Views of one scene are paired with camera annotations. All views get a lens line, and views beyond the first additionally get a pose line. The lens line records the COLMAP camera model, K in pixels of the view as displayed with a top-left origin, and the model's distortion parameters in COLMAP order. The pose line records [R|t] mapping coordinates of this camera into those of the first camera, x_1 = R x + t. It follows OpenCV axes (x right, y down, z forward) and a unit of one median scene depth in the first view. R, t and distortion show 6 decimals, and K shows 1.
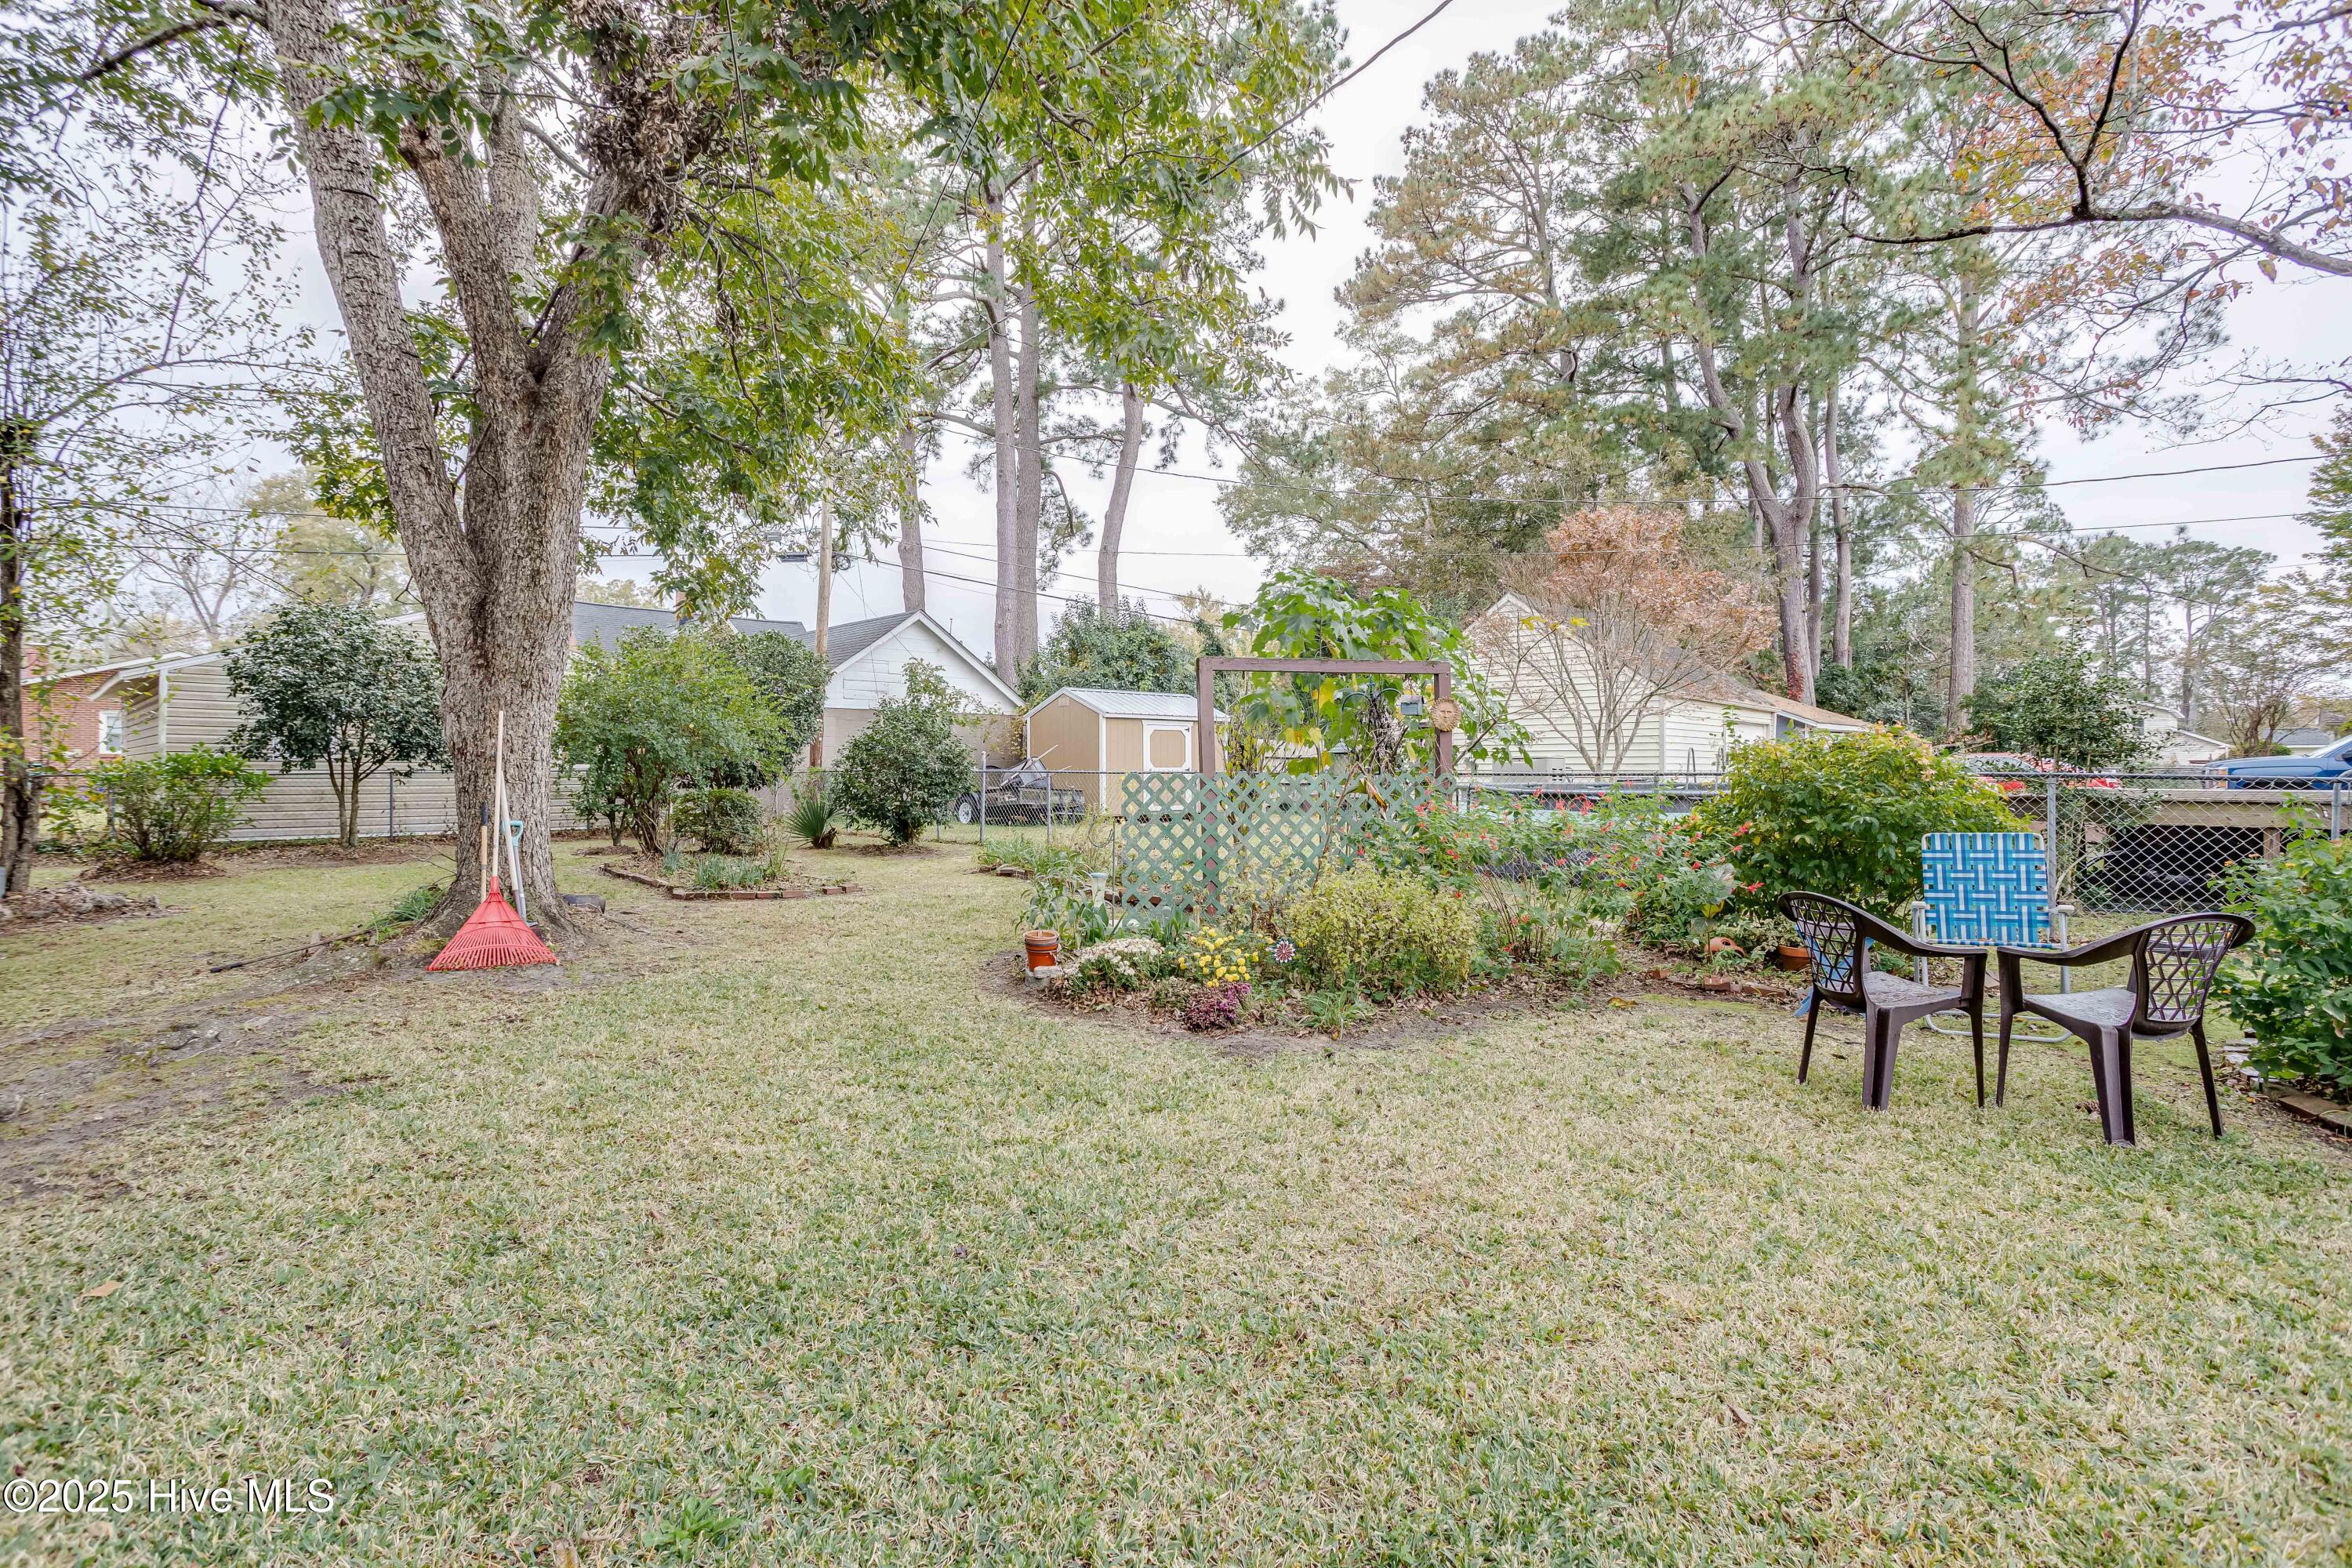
lens RADIAL K [[1140.5, 0, 1171.6], [0, 1140.5, 775.1], [0, 0, 1]] dist [-0.003831, 0.000138]
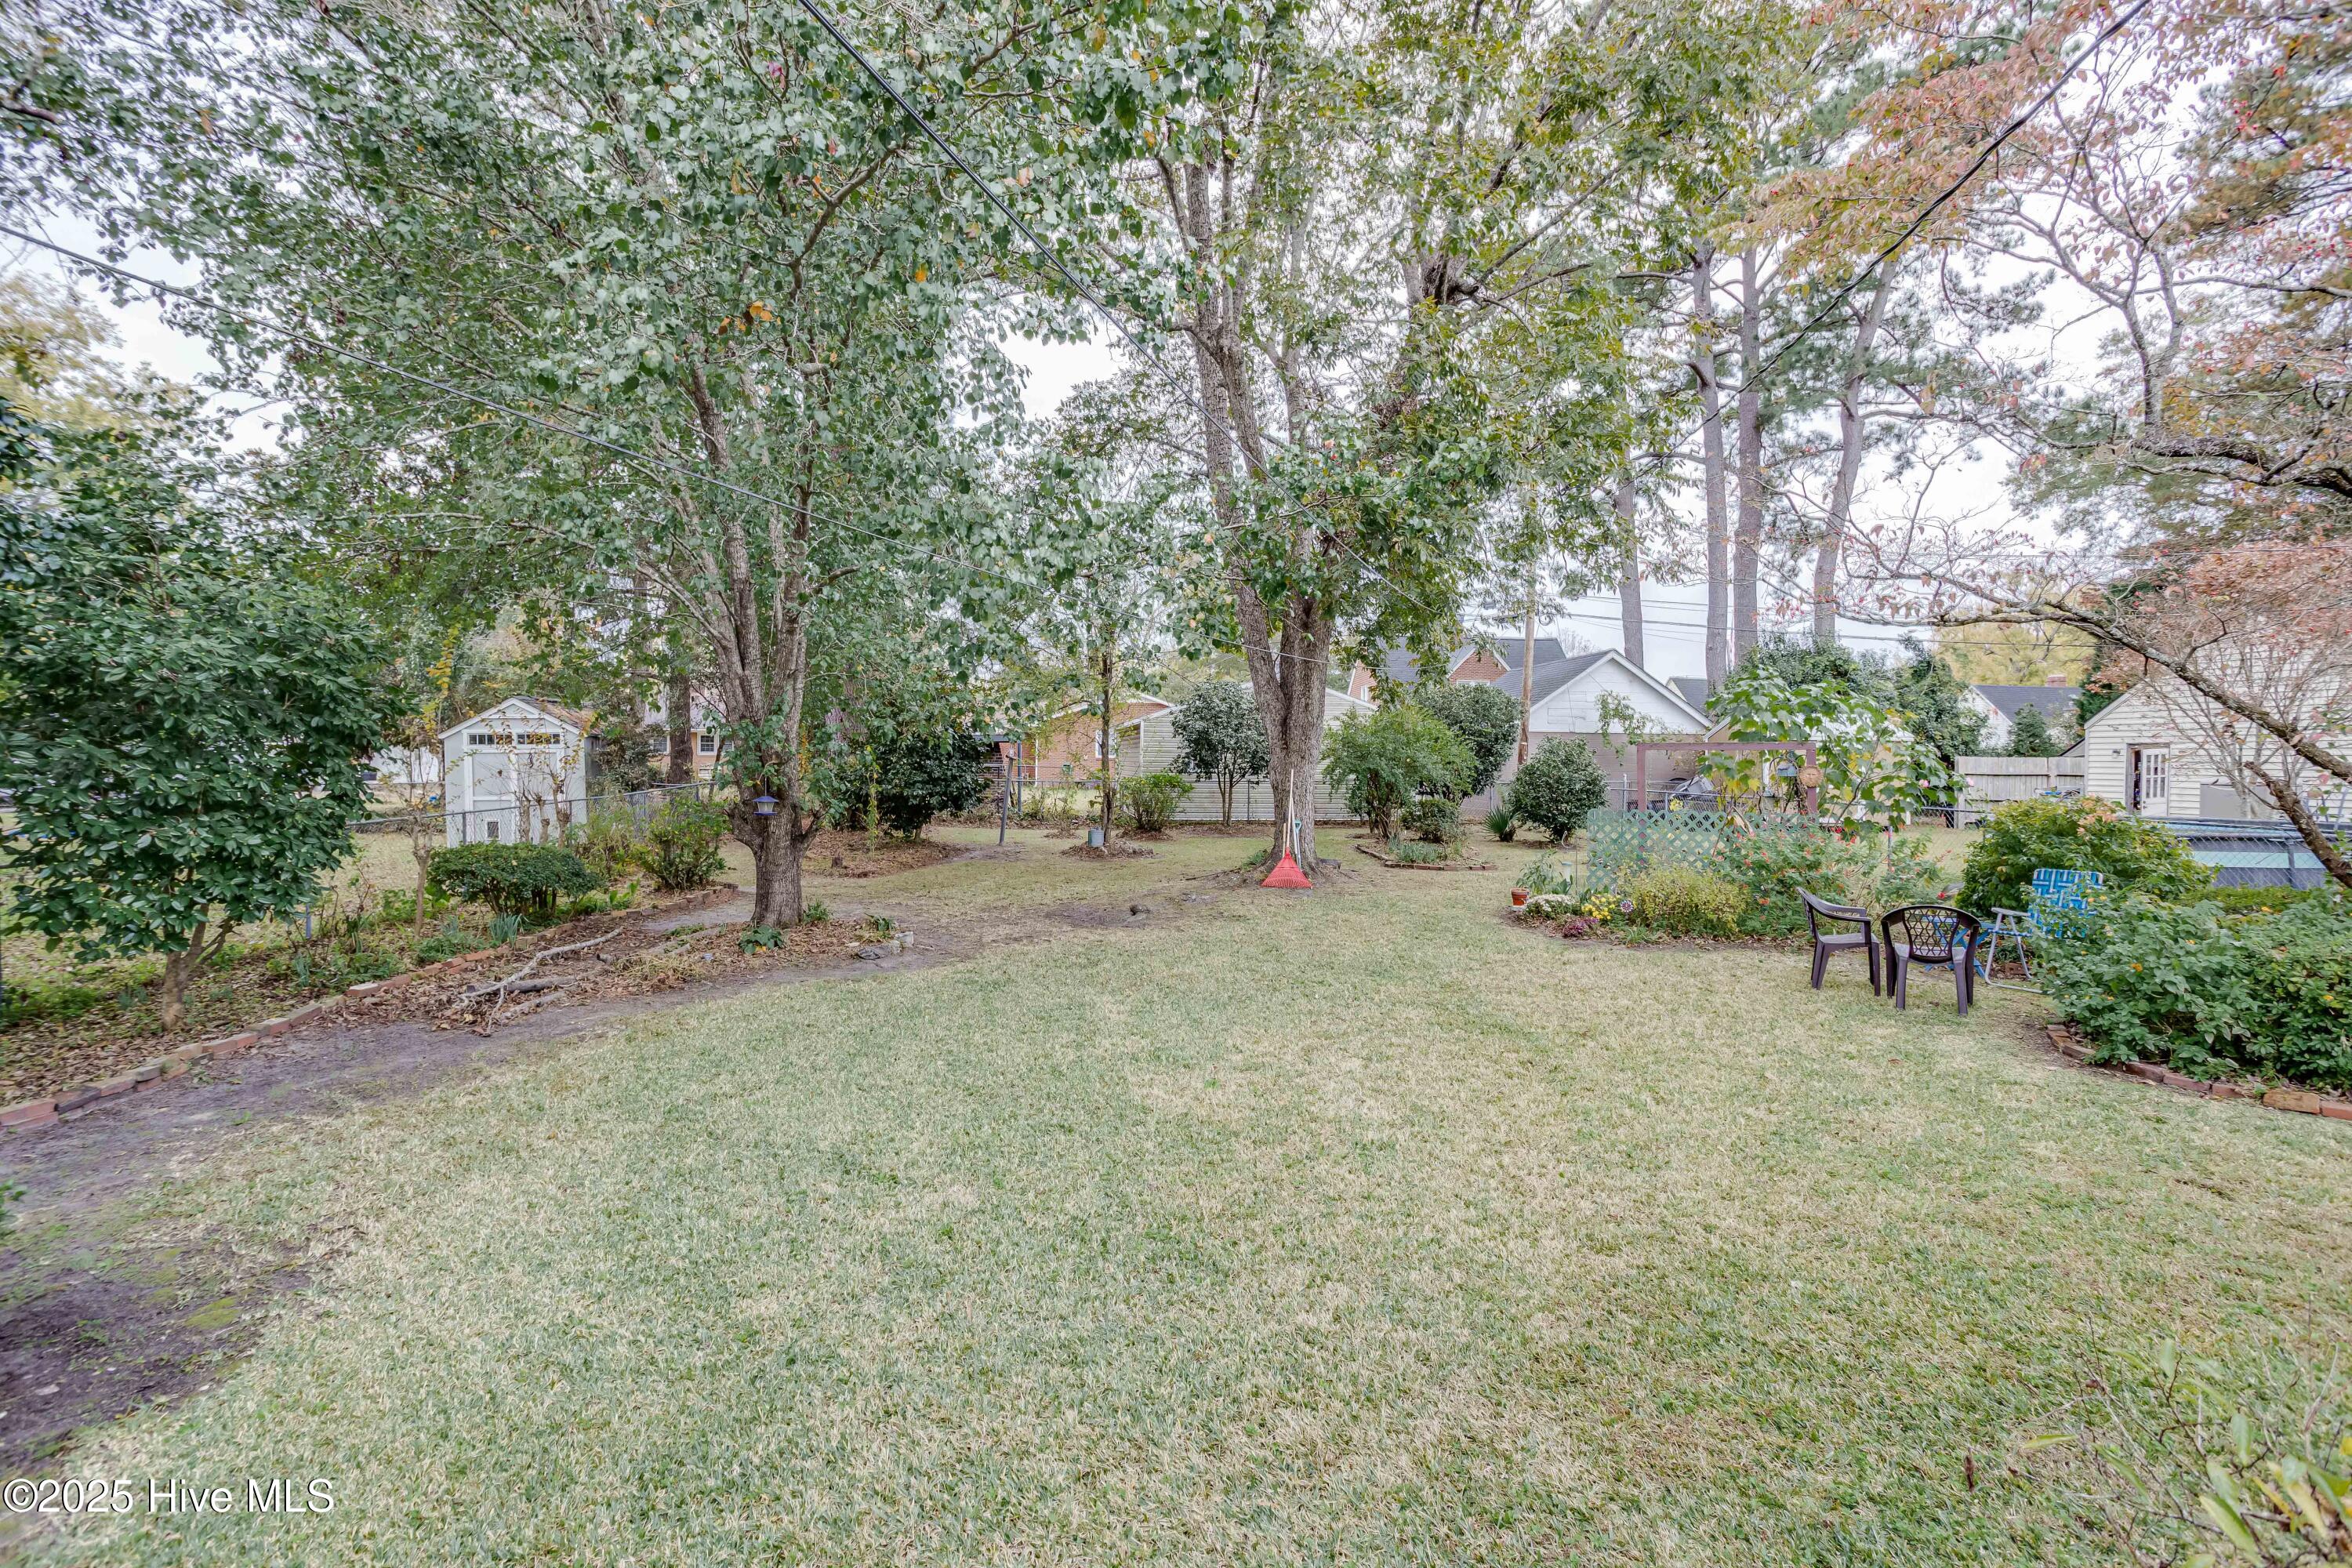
lens RADIAL K [[1140.5, 0, 1171.6], [0, 1140.5, 775.1], [0, 0, 1]] dist [-0.003831, 0.000138]
pose [[0.784887, 0.015623, -0.619442, 0.259616], [-0.010553, 0.999874, 0.011847, -0.031859], [0.619549, -0.002762, 0.784953, -0.380128]]
